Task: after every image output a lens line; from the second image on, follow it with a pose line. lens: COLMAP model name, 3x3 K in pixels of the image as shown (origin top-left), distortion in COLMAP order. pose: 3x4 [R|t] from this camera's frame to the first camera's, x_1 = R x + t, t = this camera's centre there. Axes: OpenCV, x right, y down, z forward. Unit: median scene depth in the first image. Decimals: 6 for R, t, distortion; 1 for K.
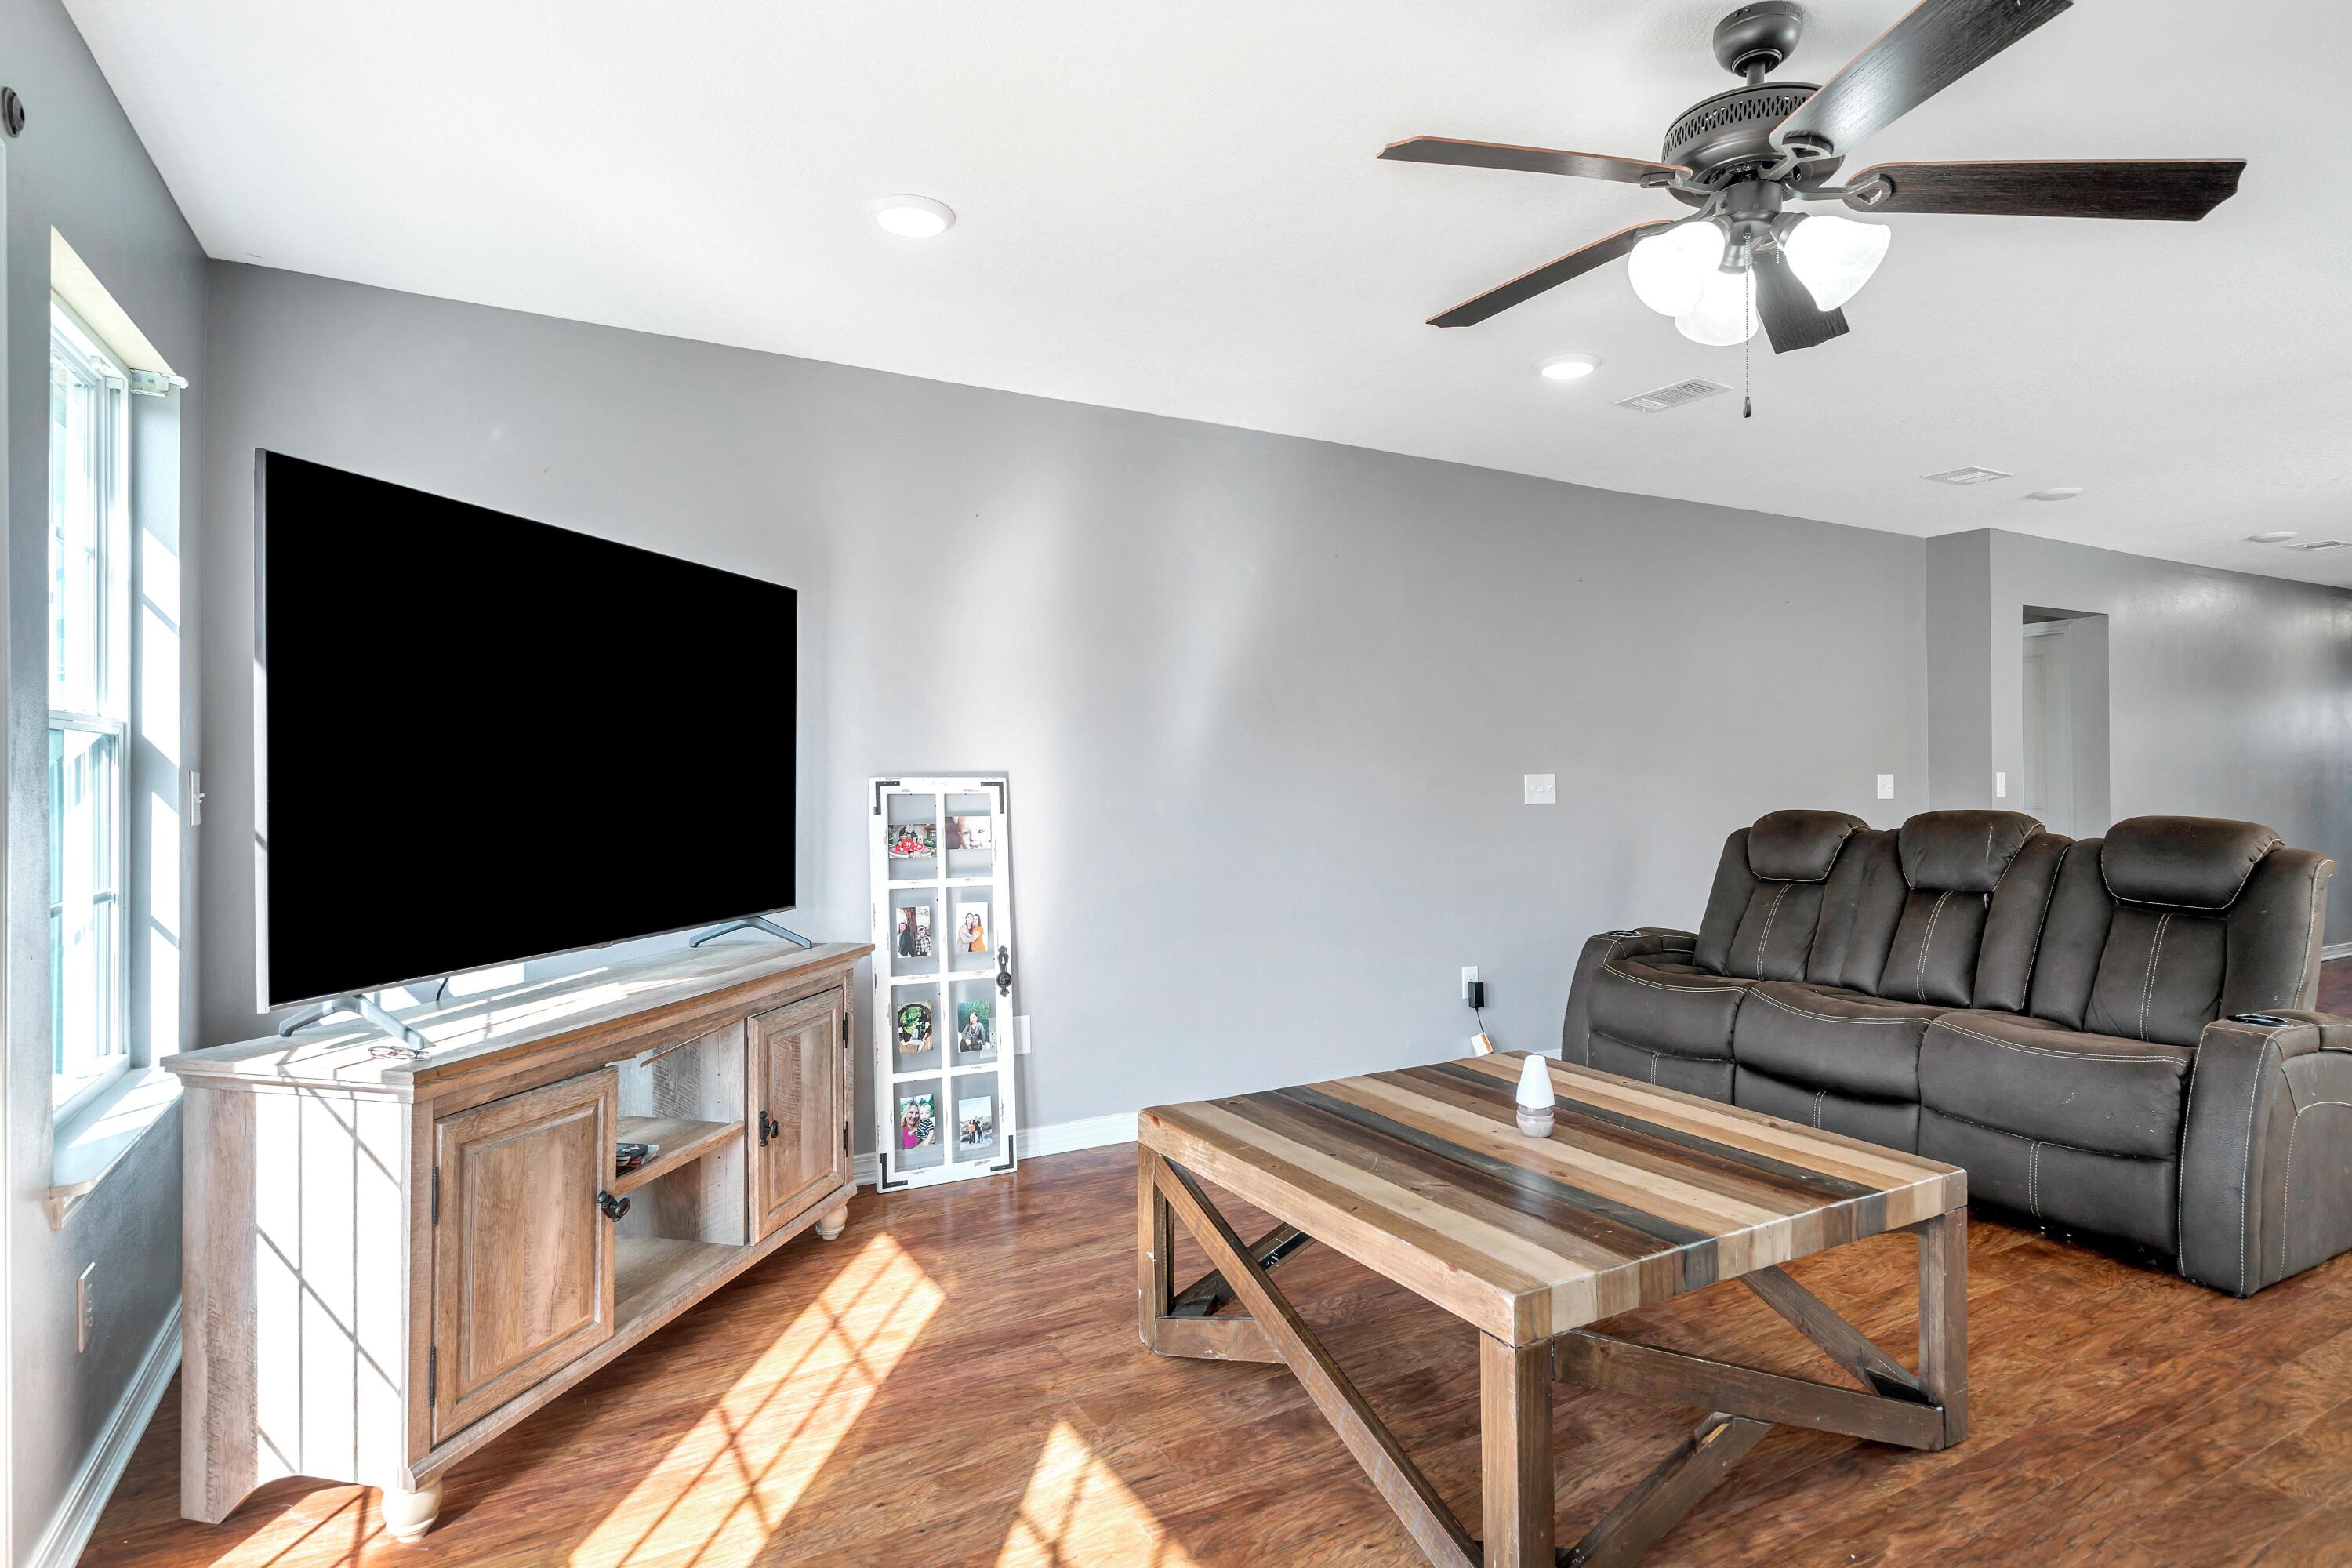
lens RADIAL K [[1230.5, 0, 1173.0], [0, 1230.5, 785.7], [0, 0, 1]] dist [0.002038, 0.001039]
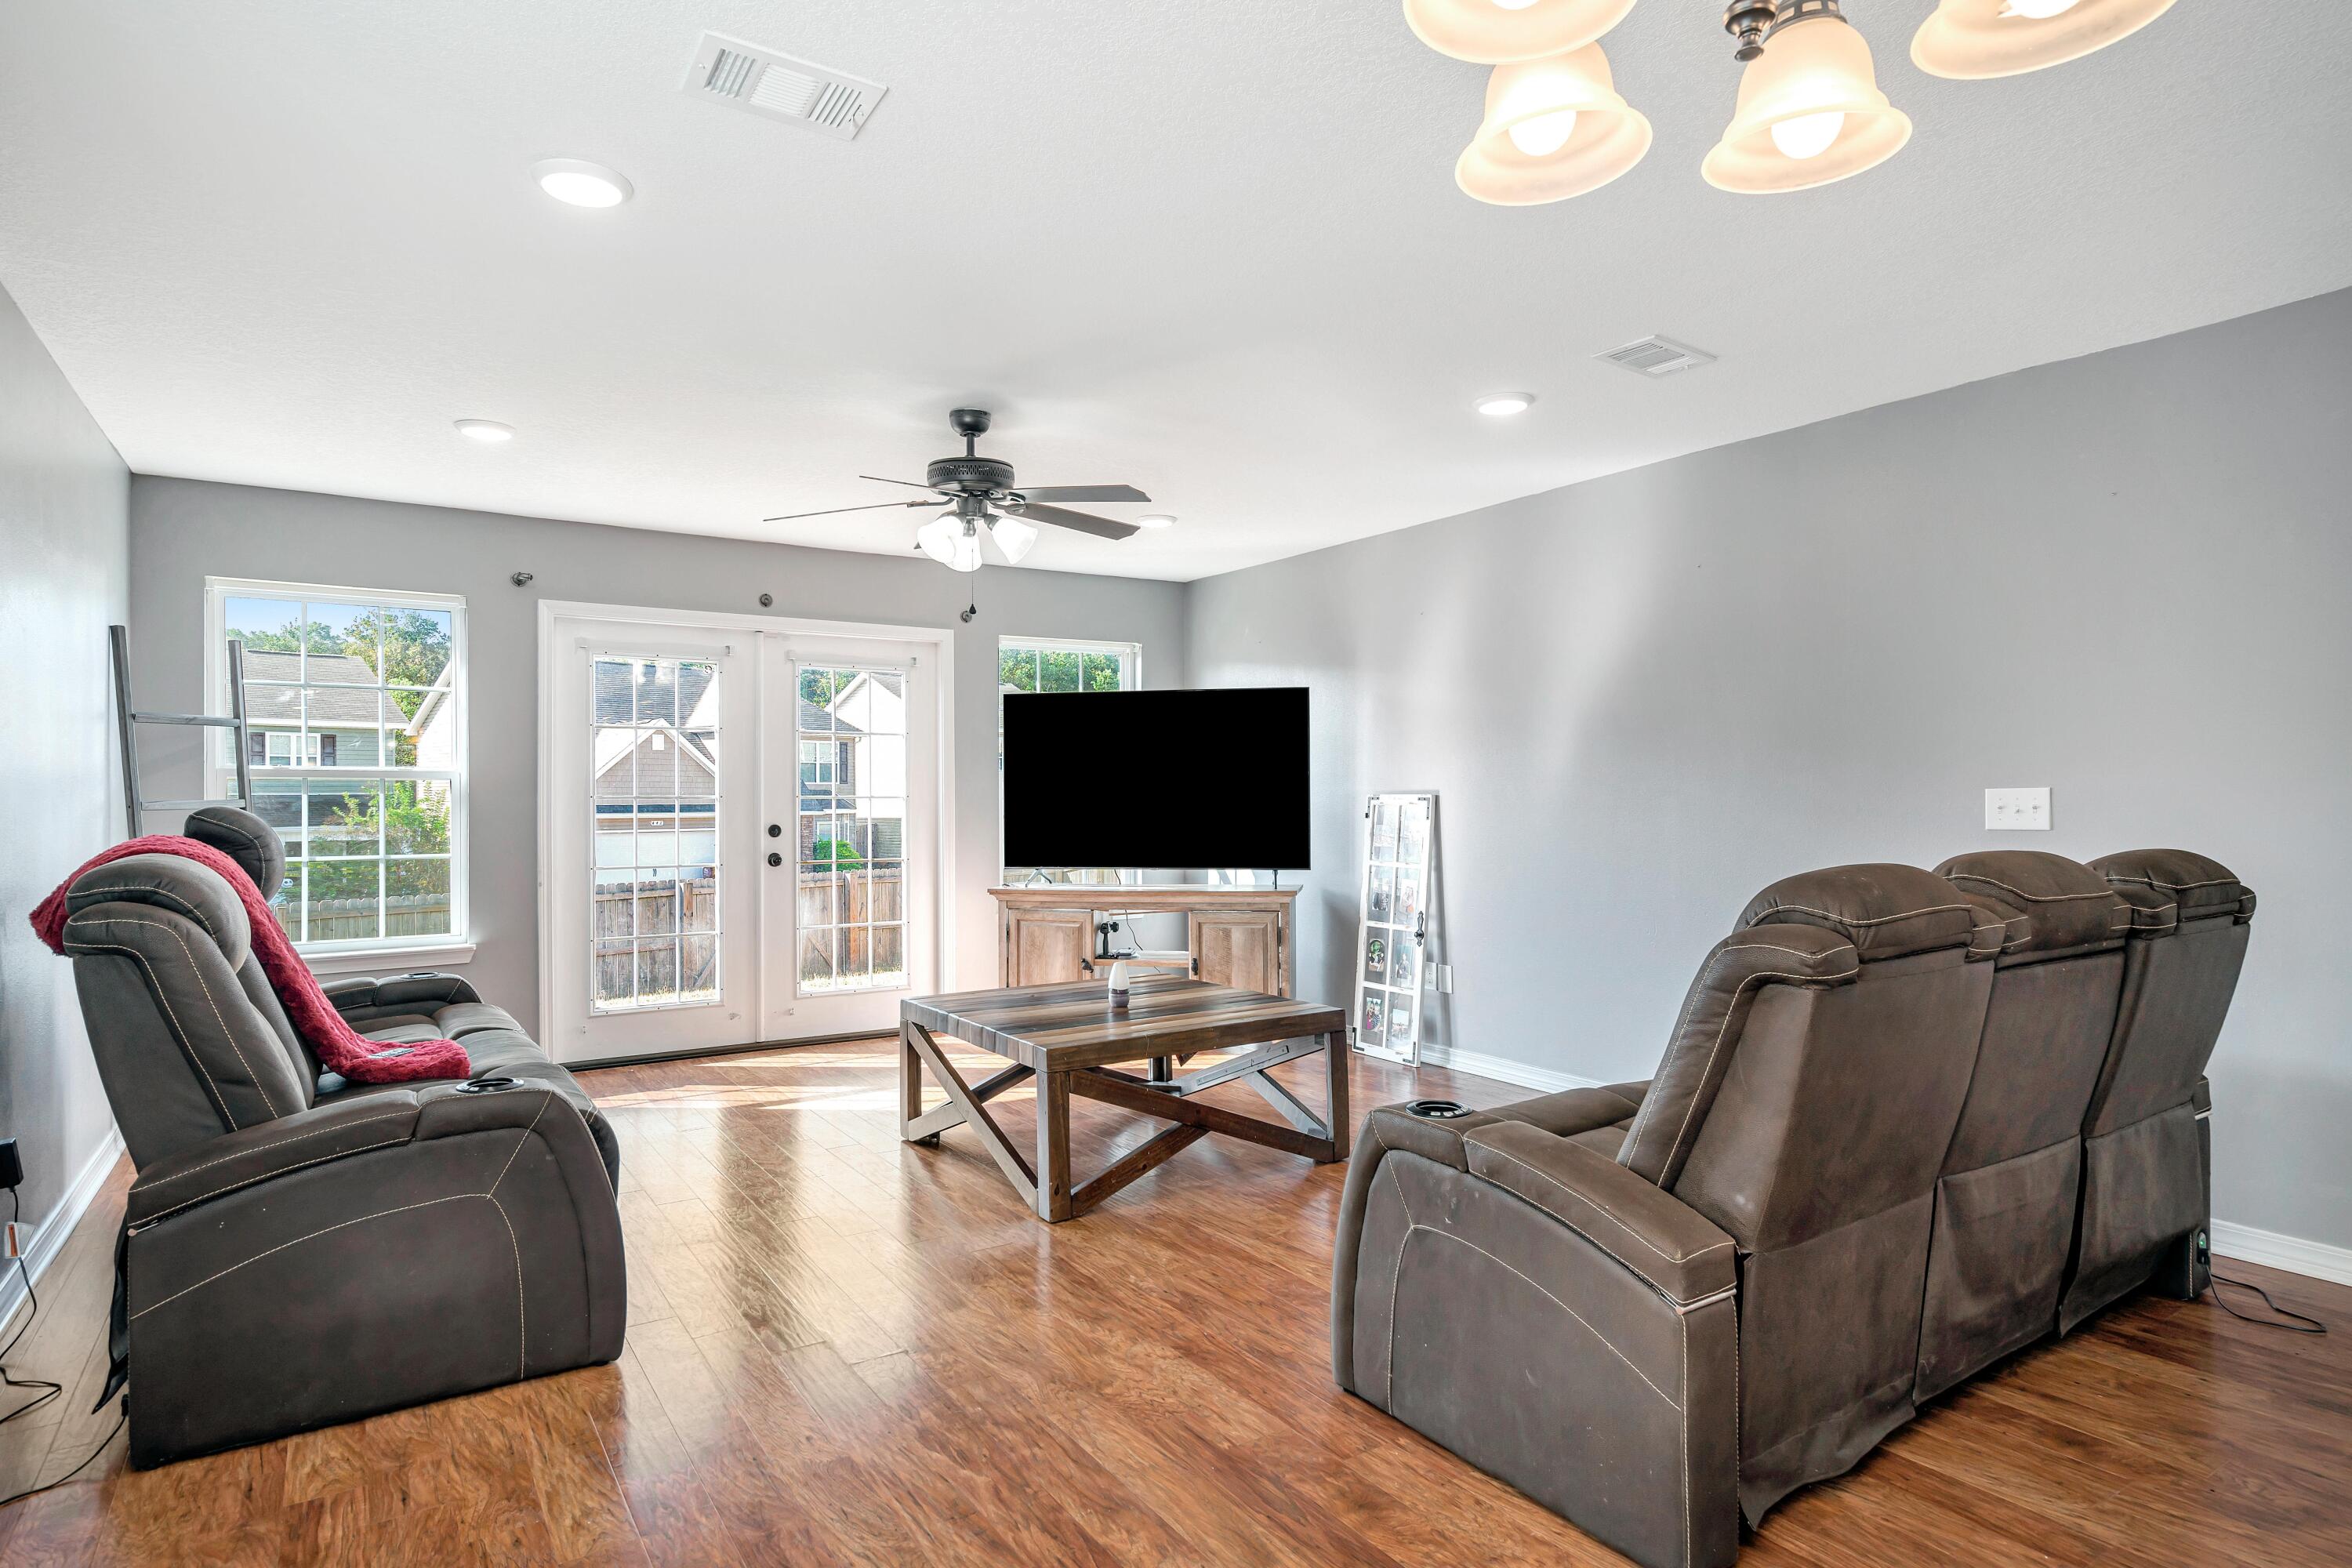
lens RADIAL K [[1252.5, 0, 1173.9], [0, 1252.5, 794.3], [0, 0, 1]] dist [-0.001243, 0.000740]
pose [[0.070362, 0.000371, -0.997521, 1.372804], [0.000658, 1.000000, 0.000418, -0.008274], [0.997521, -0.000686, 0.070362, 0.640932]]
